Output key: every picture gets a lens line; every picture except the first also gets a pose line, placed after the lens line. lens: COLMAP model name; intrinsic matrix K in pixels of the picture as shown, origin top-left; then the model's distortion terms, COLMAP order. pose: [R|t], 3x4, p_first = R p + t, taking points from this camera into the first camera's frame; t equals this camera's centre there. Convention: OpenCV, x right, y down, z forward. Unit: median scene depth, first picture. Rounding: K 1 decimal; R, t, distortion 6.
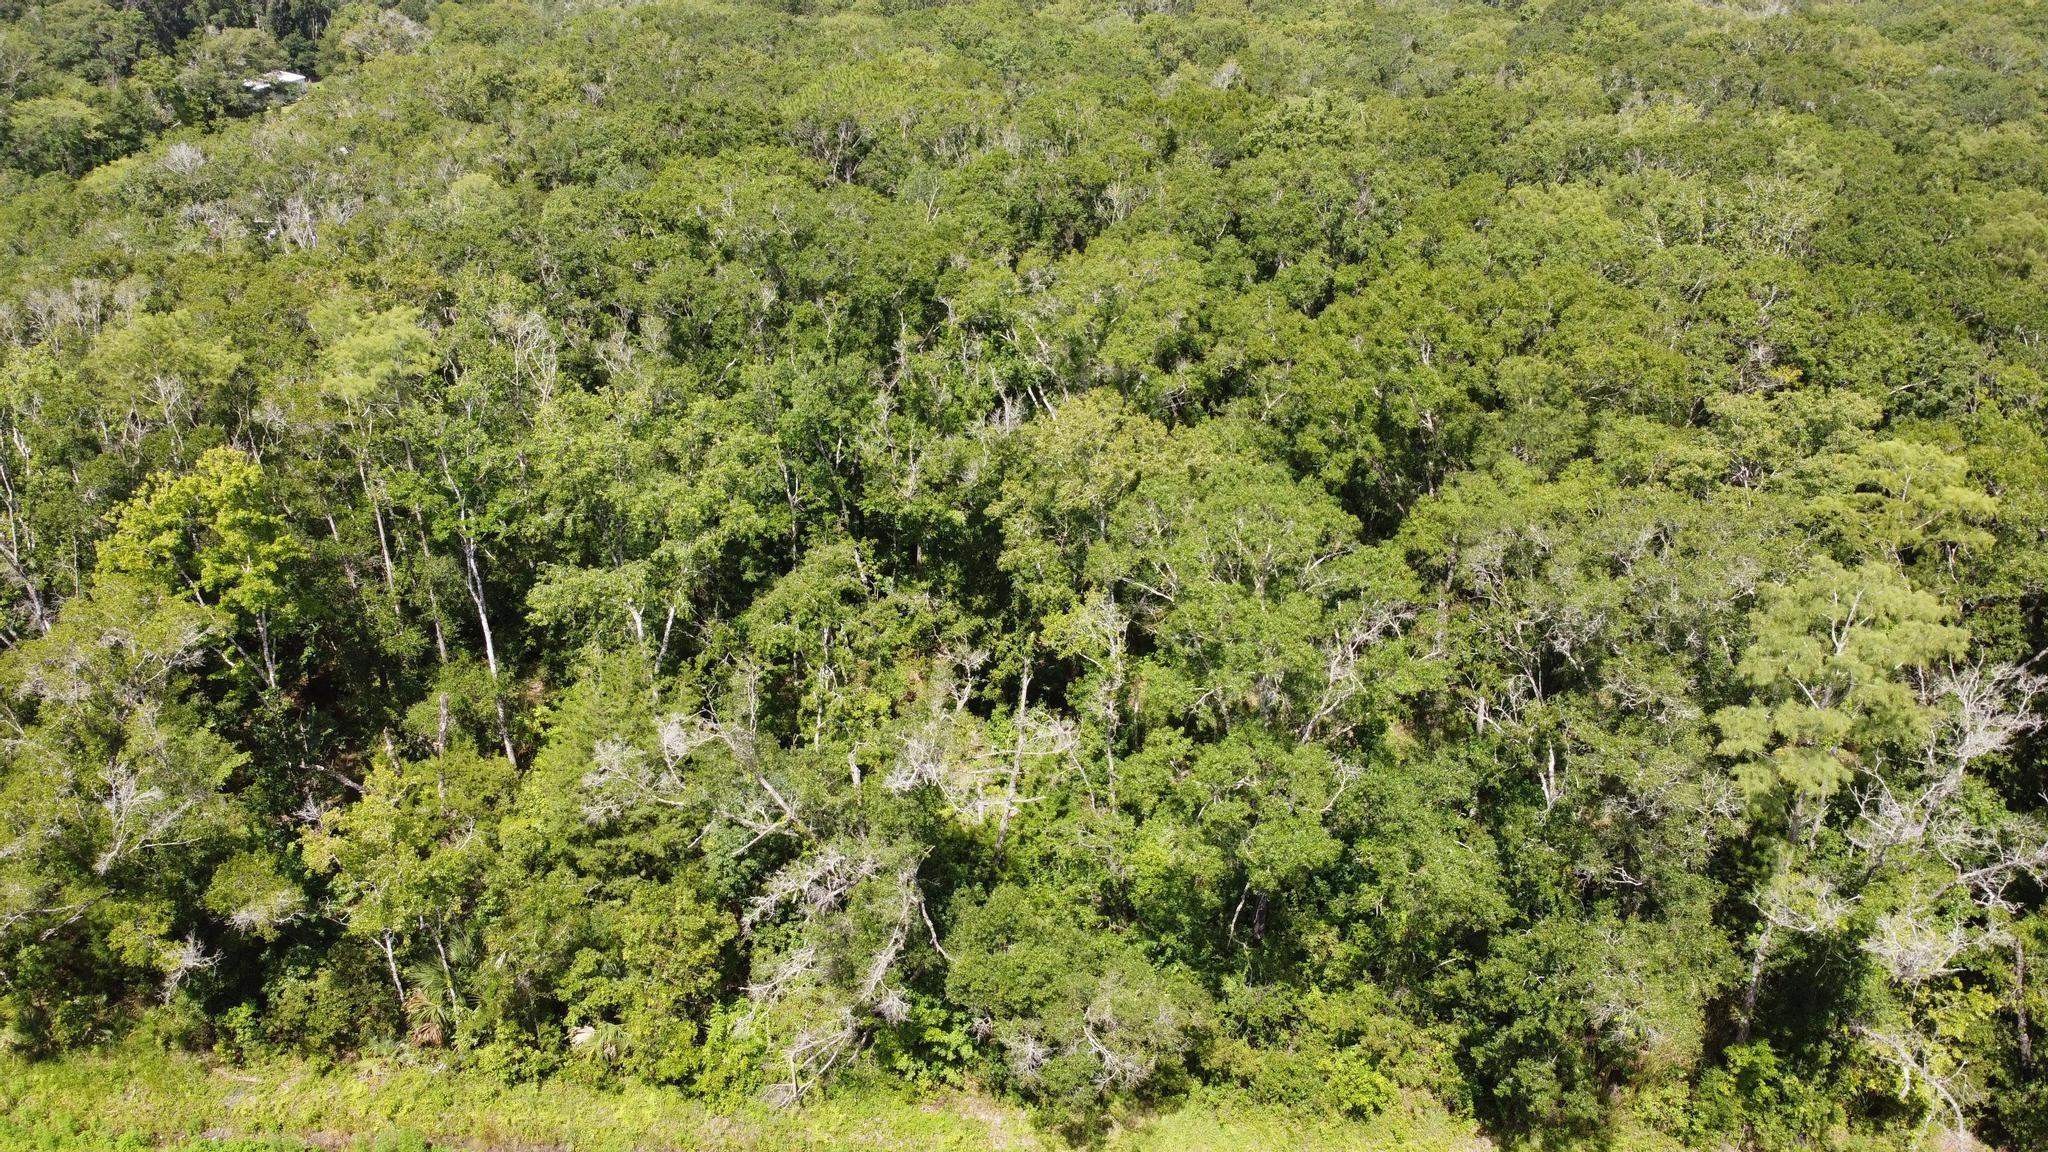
lens RADIAL K [[1547.5, 0, 1024.0], [0, 1547.5, 576.0], [0, 0, 1]] dist [0.001904, -0.000157]
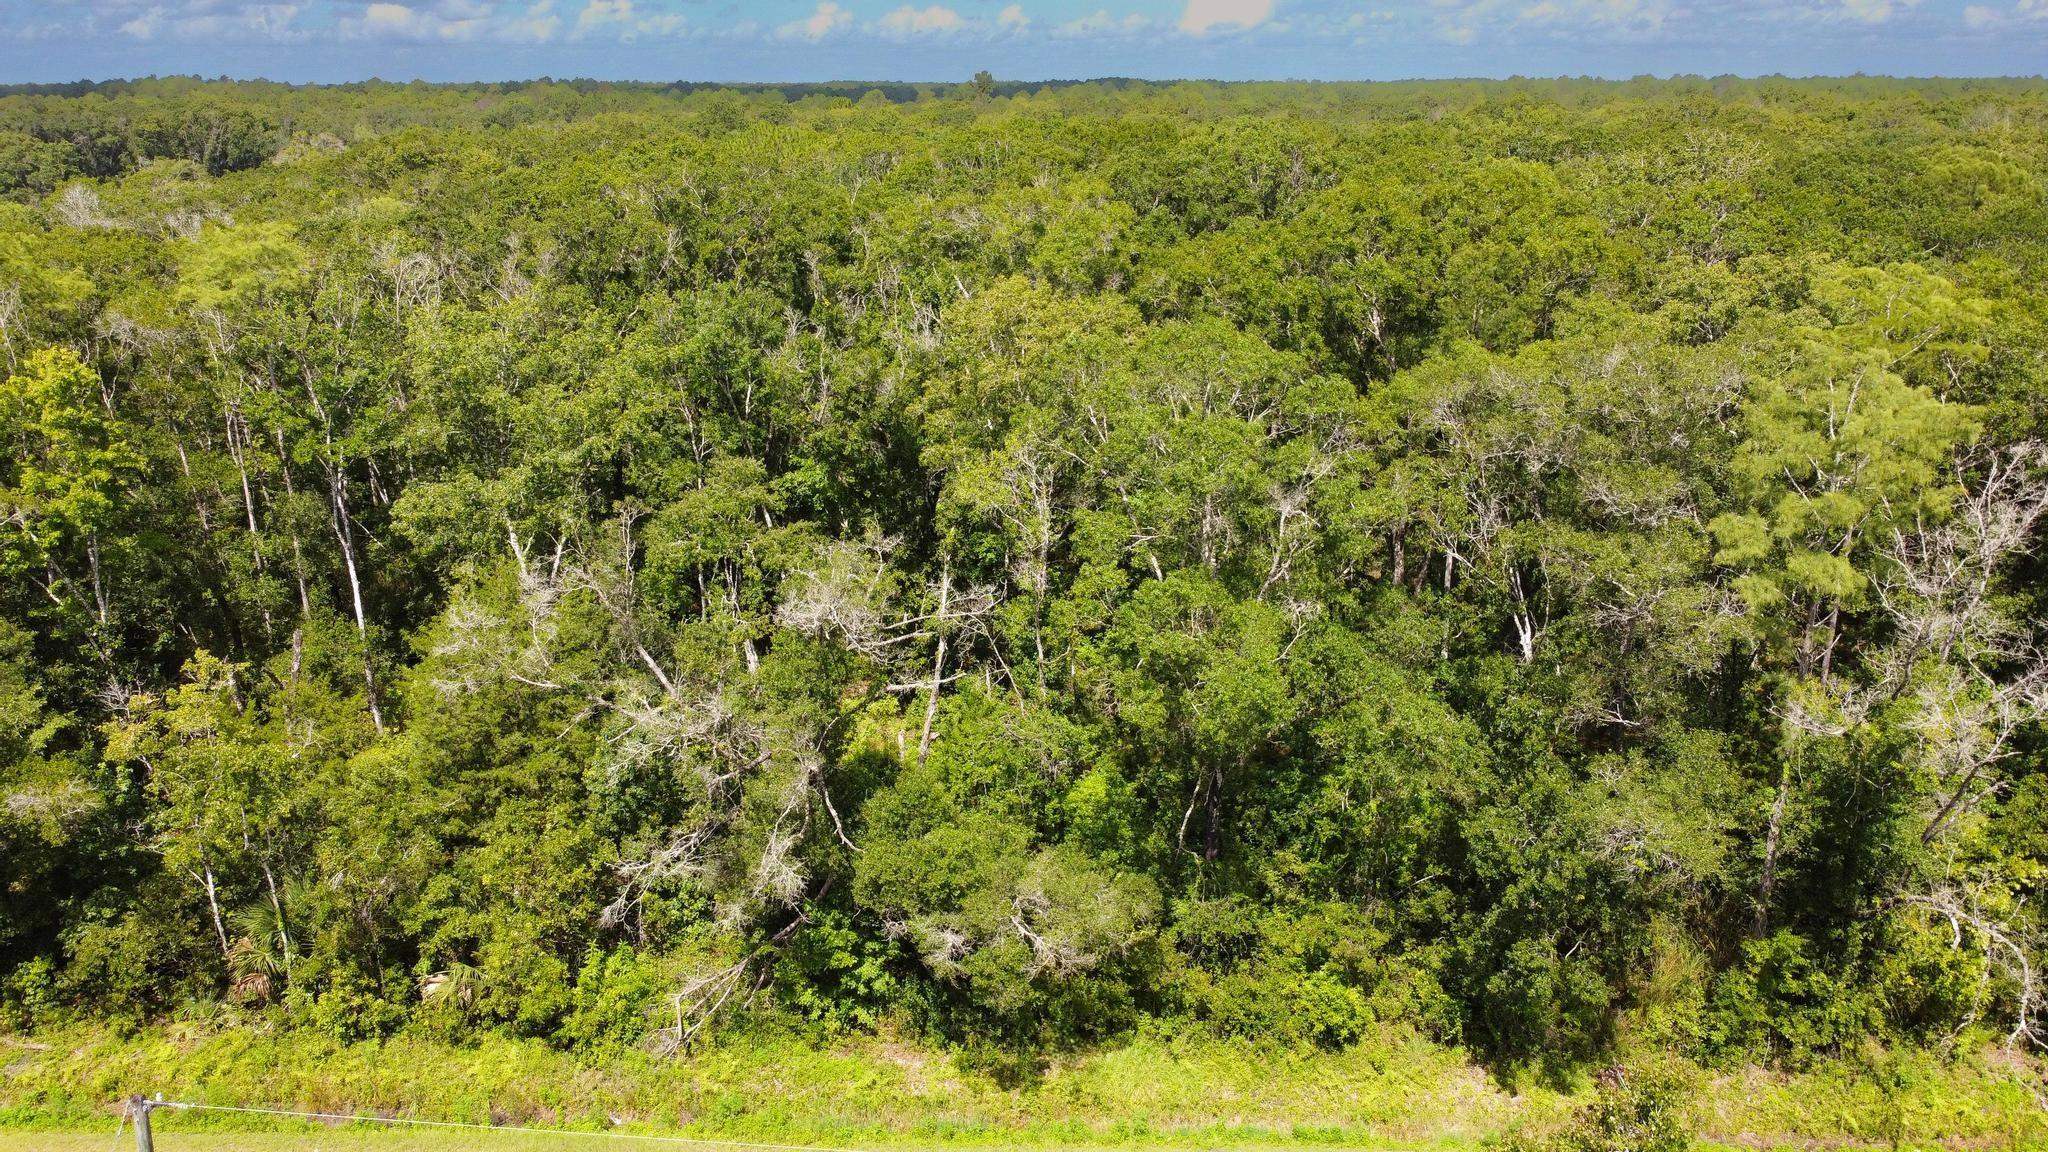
lens RADIAL K [[1547.5, 0, 1024.0], [0, 1547.5, 576.0], [0, 0, 1]] dist [0.001904, -0.000157]
pose [[0.999285, -0.013907, 0.035154, 0.015909], [0.018007, 0.992711, -0.119165, 0.183434], [-0.033240, 0.119713, 0.992252, 0.108205]]
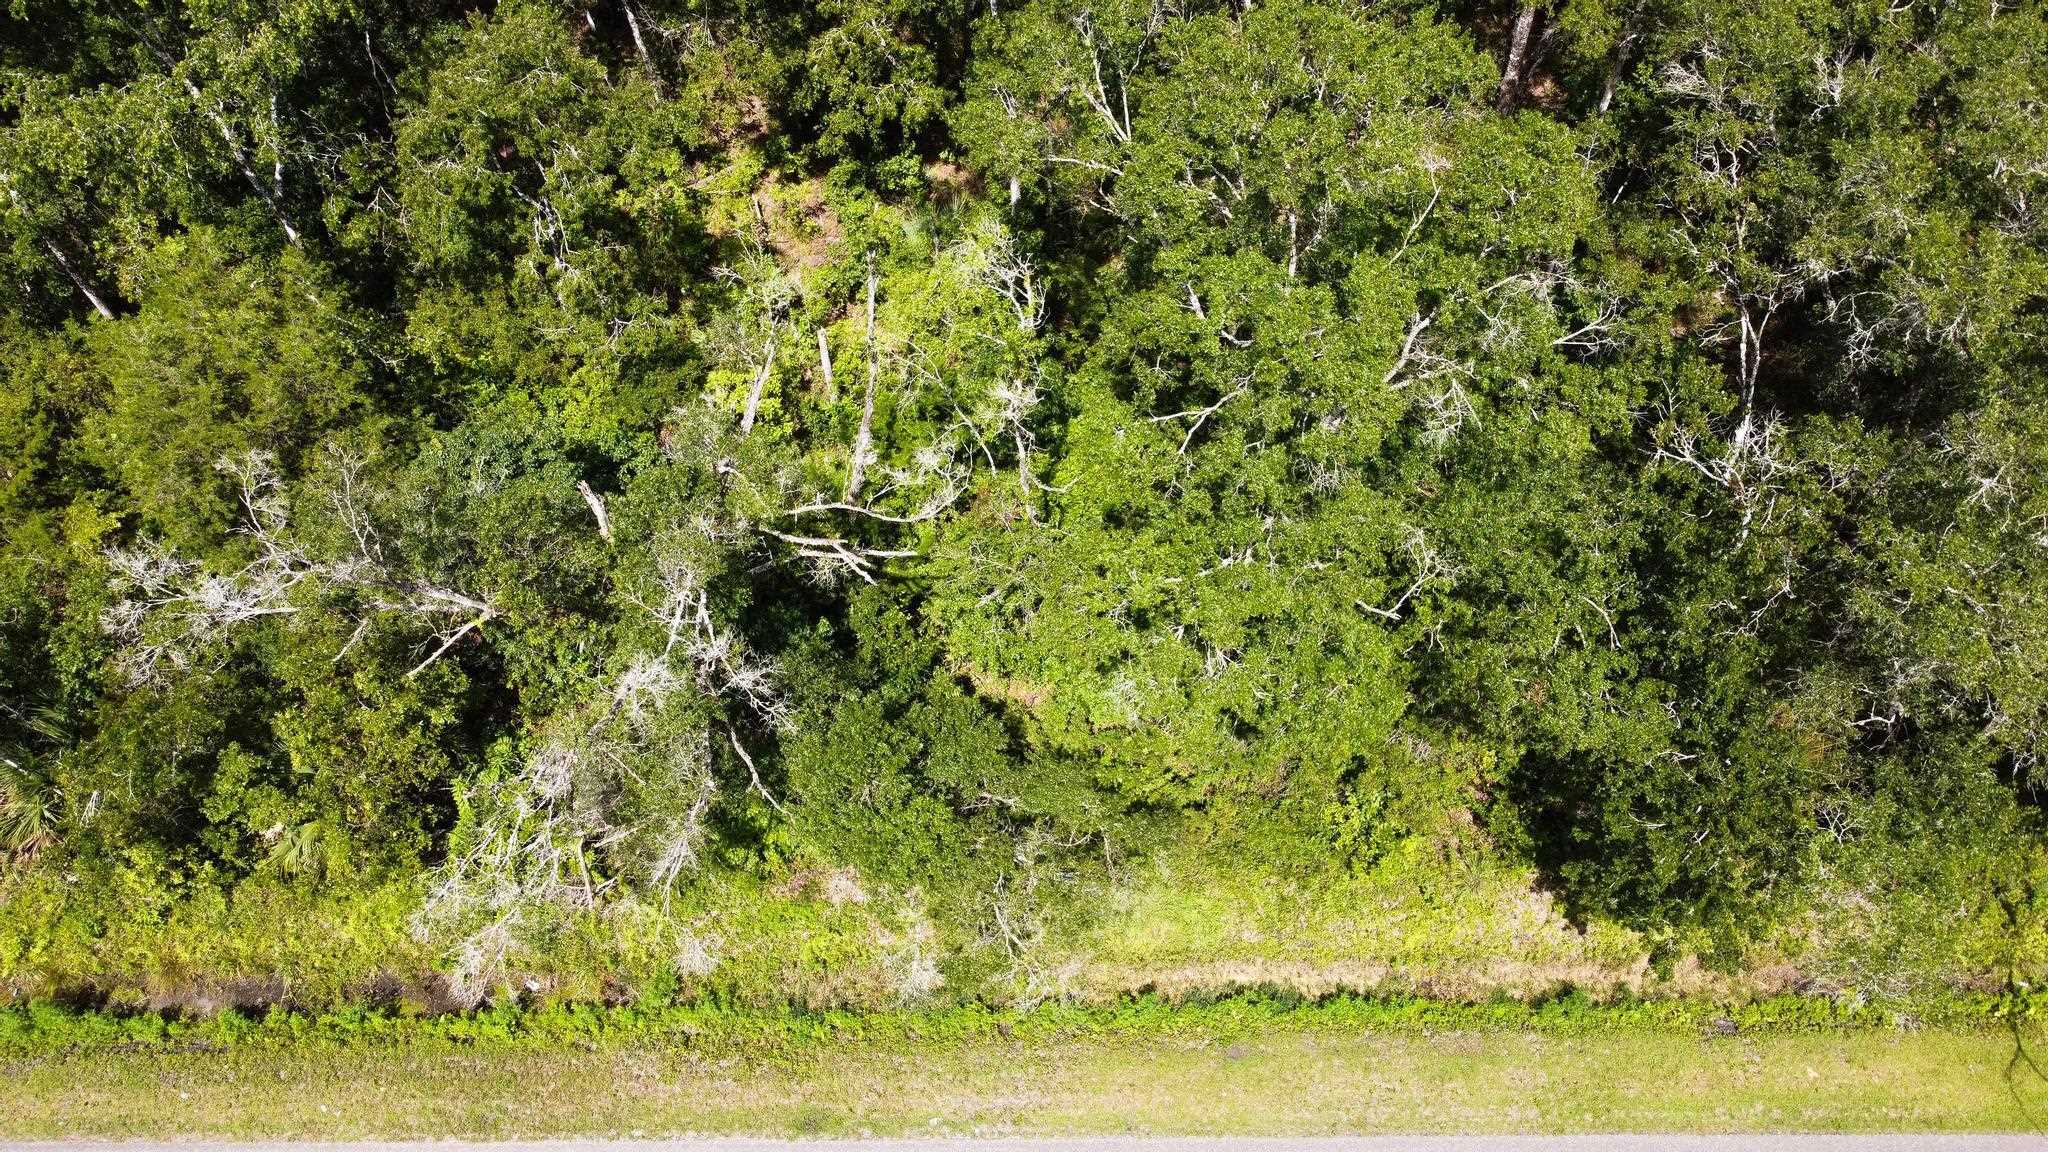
lens RADIAL K [[1547.5, 0, 1024.0], [0, 1547.5, 576.0], [0, 0, 1]] dist [0.001904, -0.000157]
pose [[0.997054, -0.063276, 0.043356, 0.027472], [0.030895, 0.848645, 0.528060, -0.157193], [-0.070208, -0.525165, 0.848100, 0.457192]]
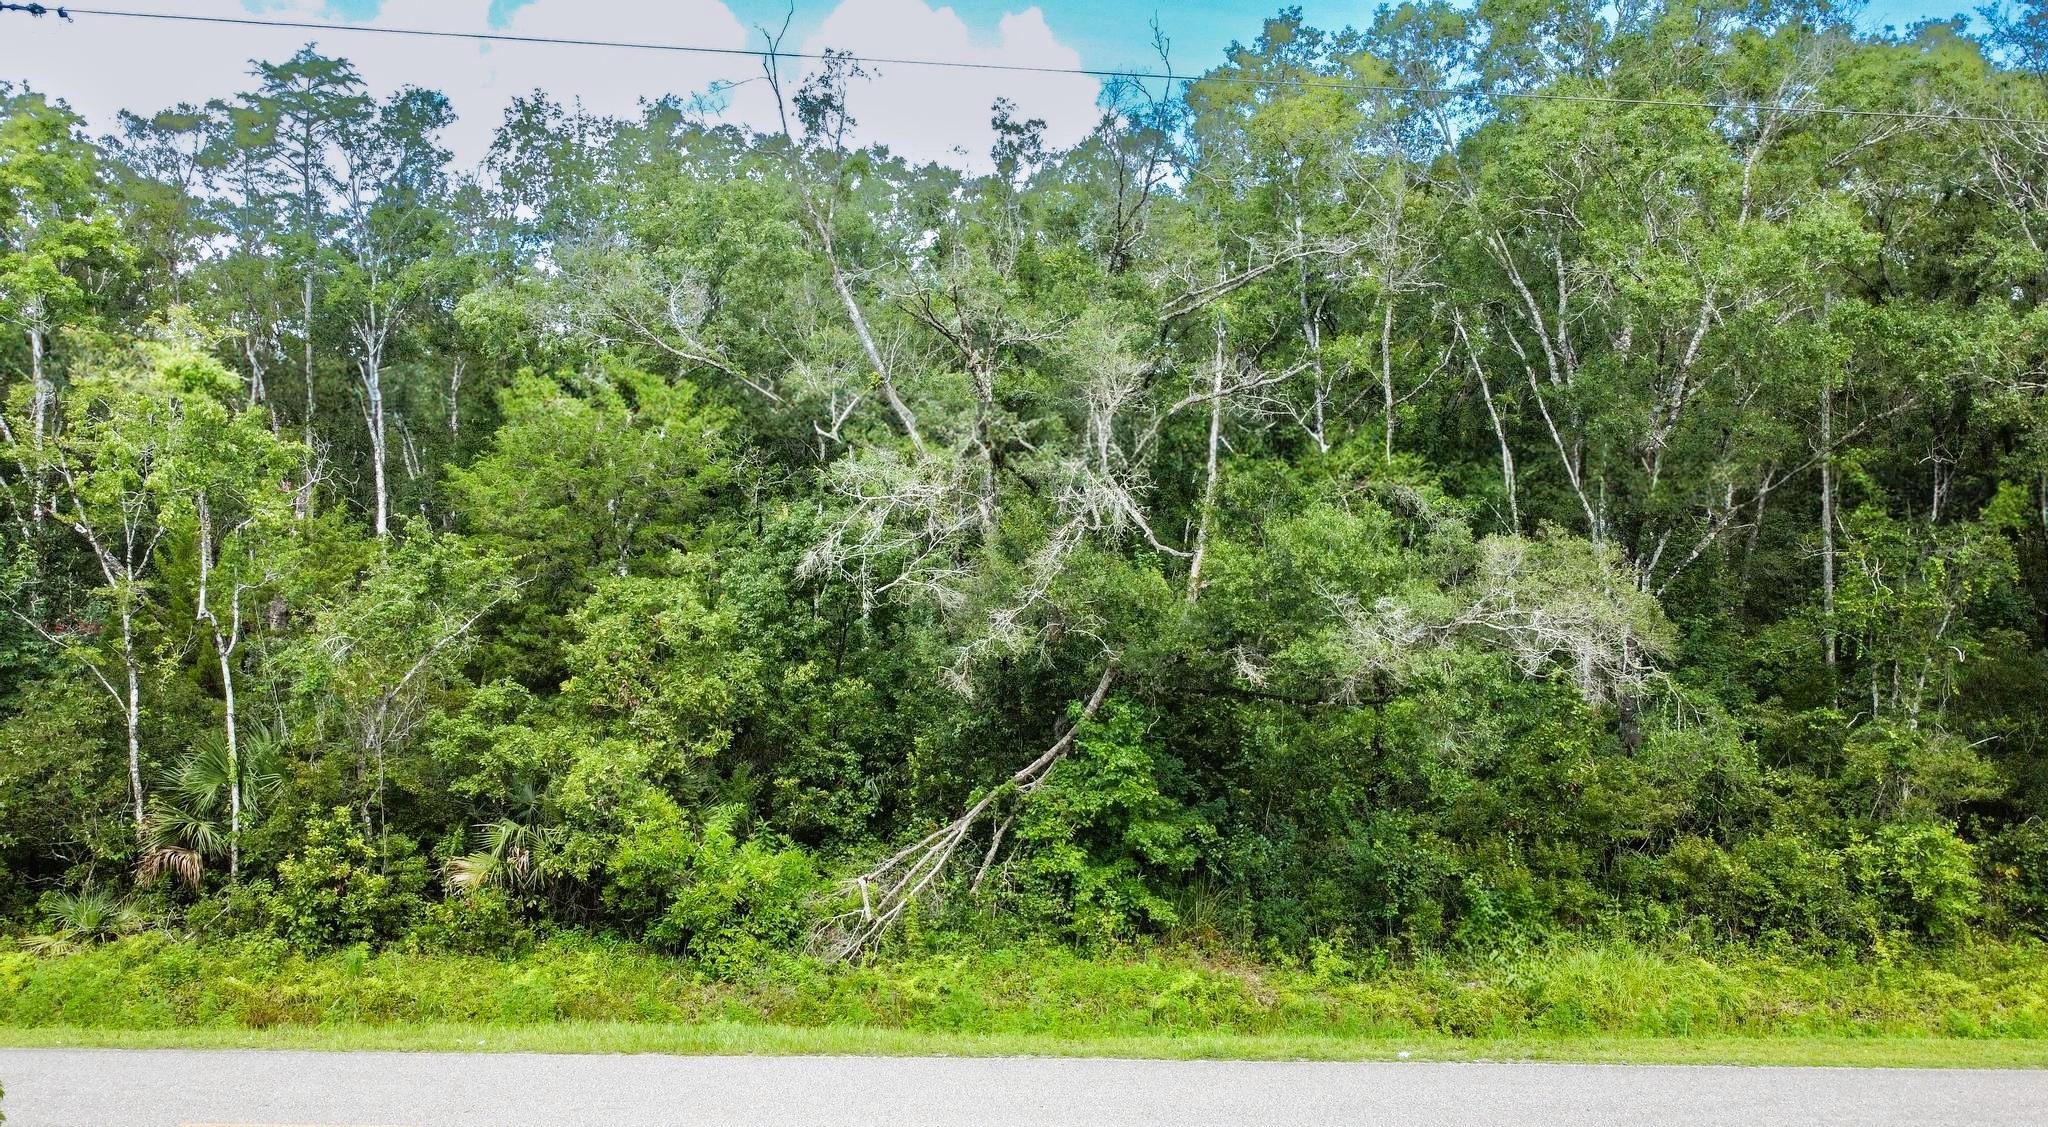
lens RADIAL K [[1551.6, 0, 1024.0], [0, 1551.6, 563.5], [0, 0, 1]] dist [-0.002206, -0.000383]
pose [[0.999034, -0.001830, 0.043896, -0.116909], [0.018906, 0.919805, -0.391920, 0.423288], [-0.039659, 0.392371, 0.918952, 0.462511]]
